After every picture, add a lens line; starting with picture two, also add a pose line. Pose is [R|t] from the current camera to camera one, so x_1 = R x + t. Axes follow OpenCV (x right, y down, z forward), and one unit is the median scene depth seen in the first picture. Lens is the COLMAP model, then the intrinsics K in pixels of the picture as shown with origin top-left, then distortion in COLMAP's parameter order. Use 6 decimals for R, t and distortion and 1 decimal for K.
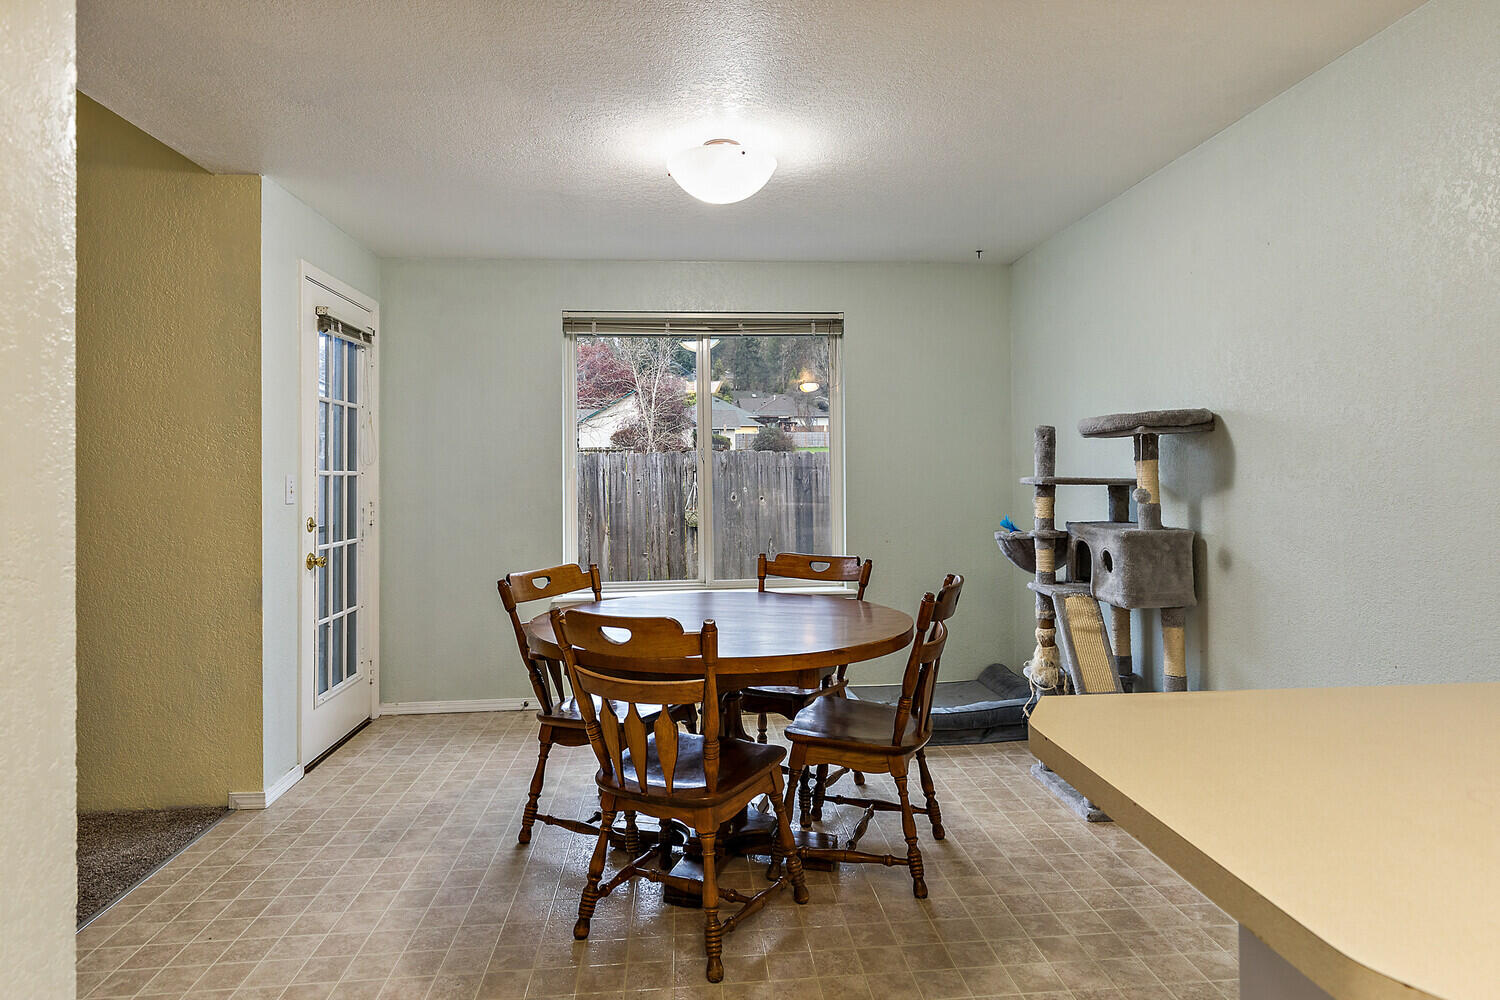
lens RADIAL K [[863.9, 0, 759.4], [0, 863.9, 460.8], [0, 0, 1]] dist [0.004879, -0.000184]
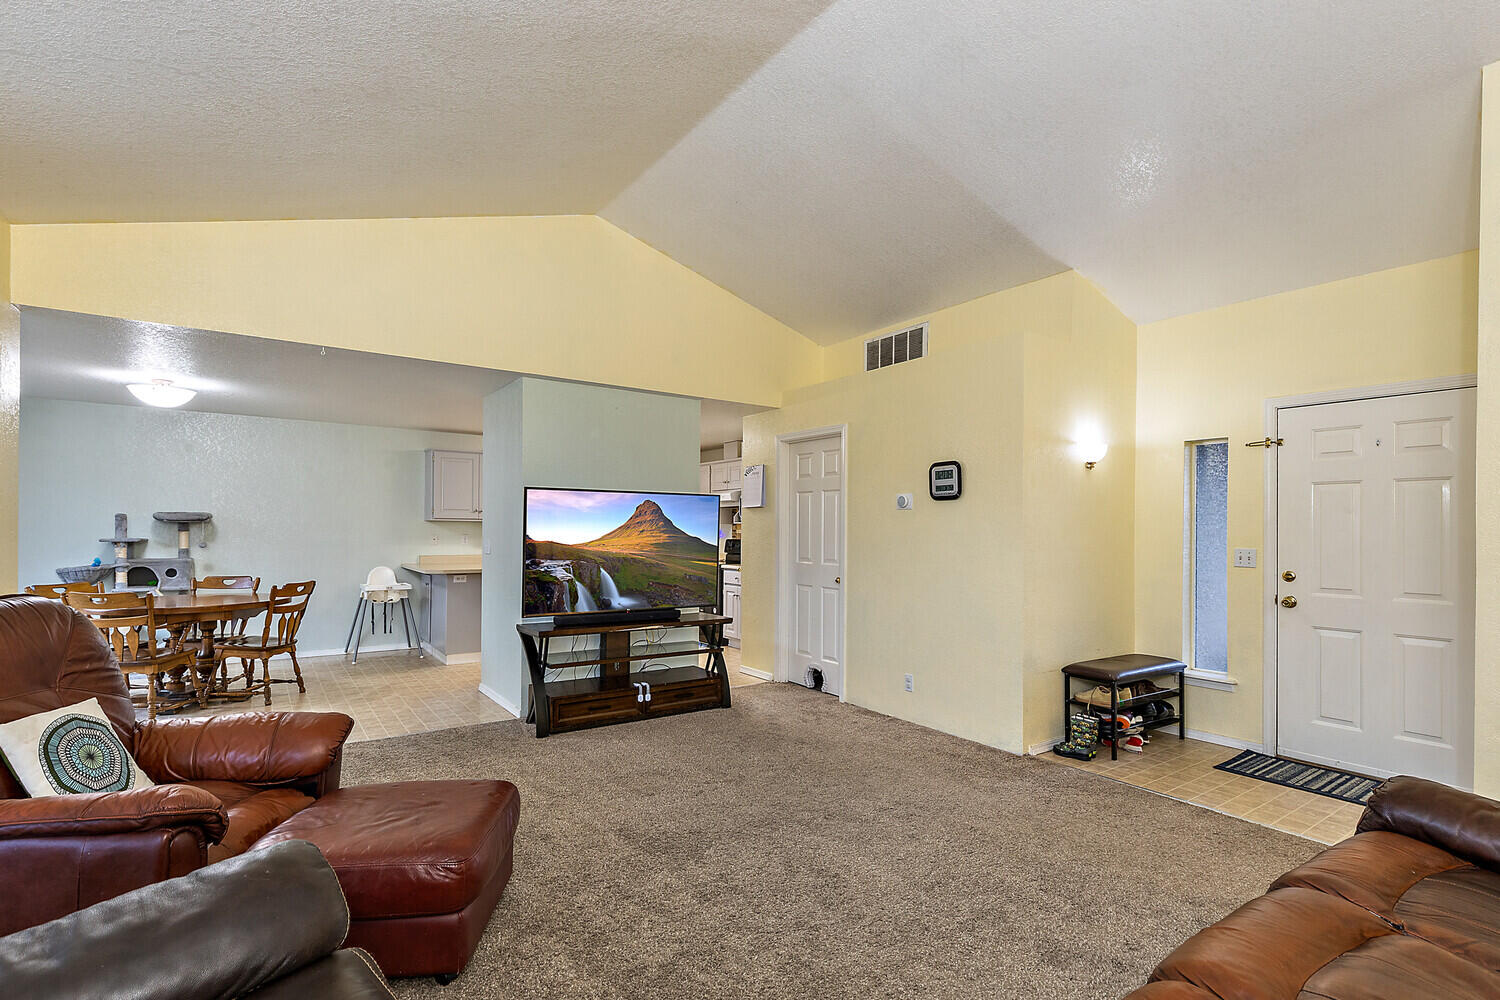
lens RADIAL K [[713.5, 0, 767.1], [0, 713.5, 527.9], [0, 0, 1]] dist [0.000613, -0.000230]
pose [[-0.515041, 0.009974, 0.857107, -1.965439], [-0.013150, 0.999723, -0.019535, 0.007174], [-0.857065, -0.021332, -0.514767, 0.547038]]
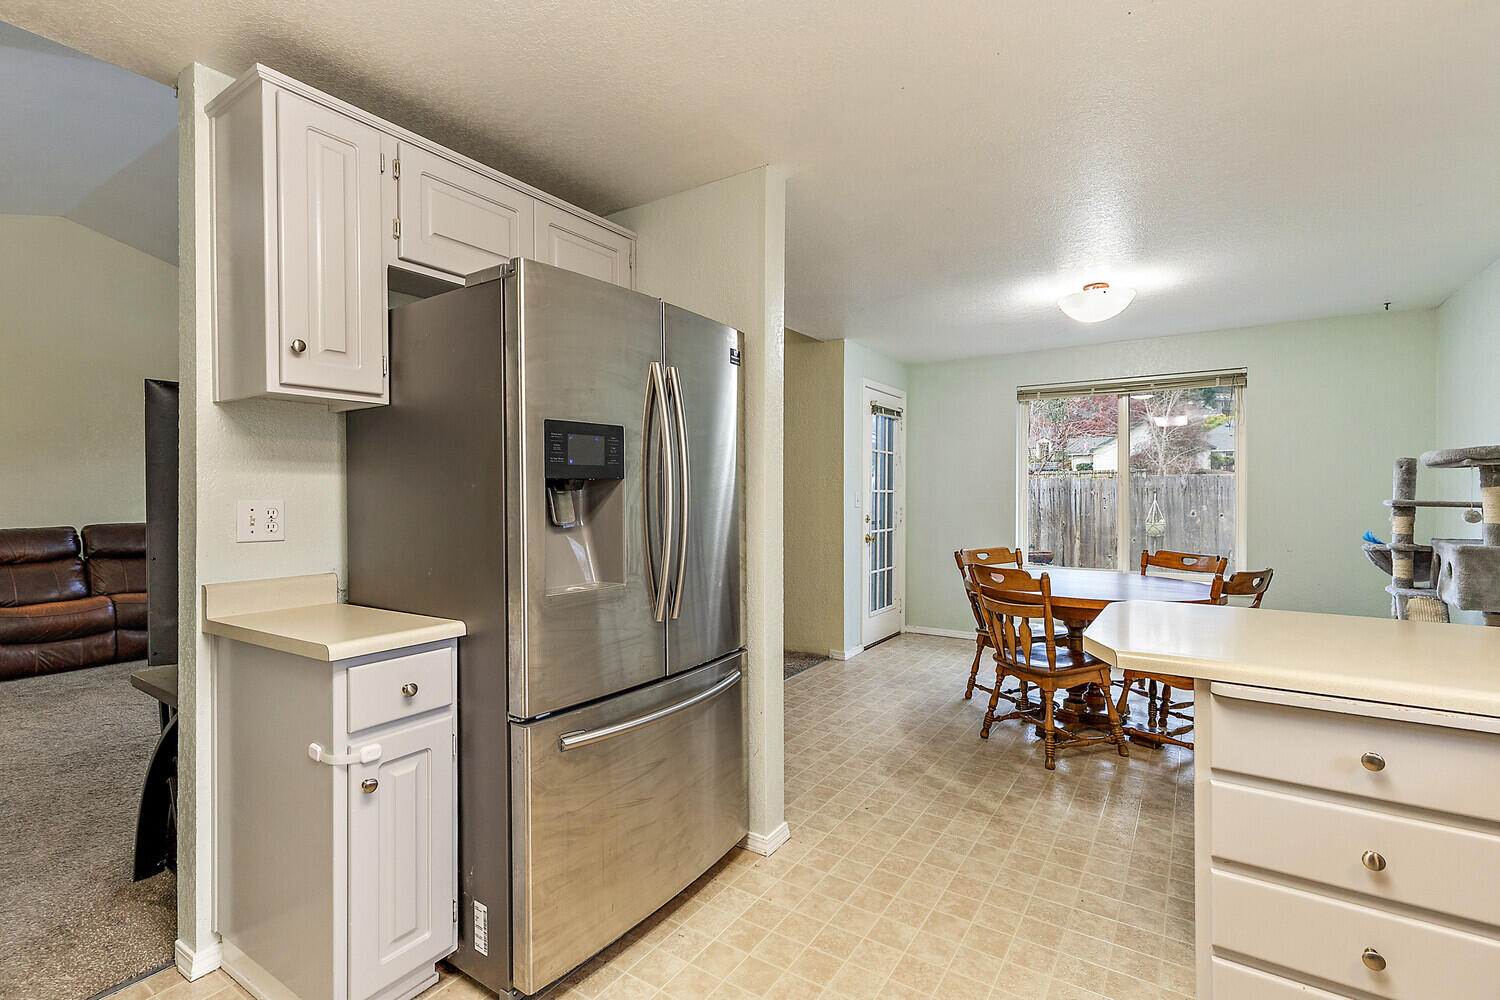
lens RADIAL K [[684.0, 0, 759.7], [0, 684.0, 496.0], [0, 0, 1]] dist [0.000741, 0.000128]
pose [[0.787337, 0.013055, -0.616384, 0.211558], [0.000158, 0.999771, 0.021377, -0.007174], [0.616522, -0.016928, 0.787155, -0.310287]]
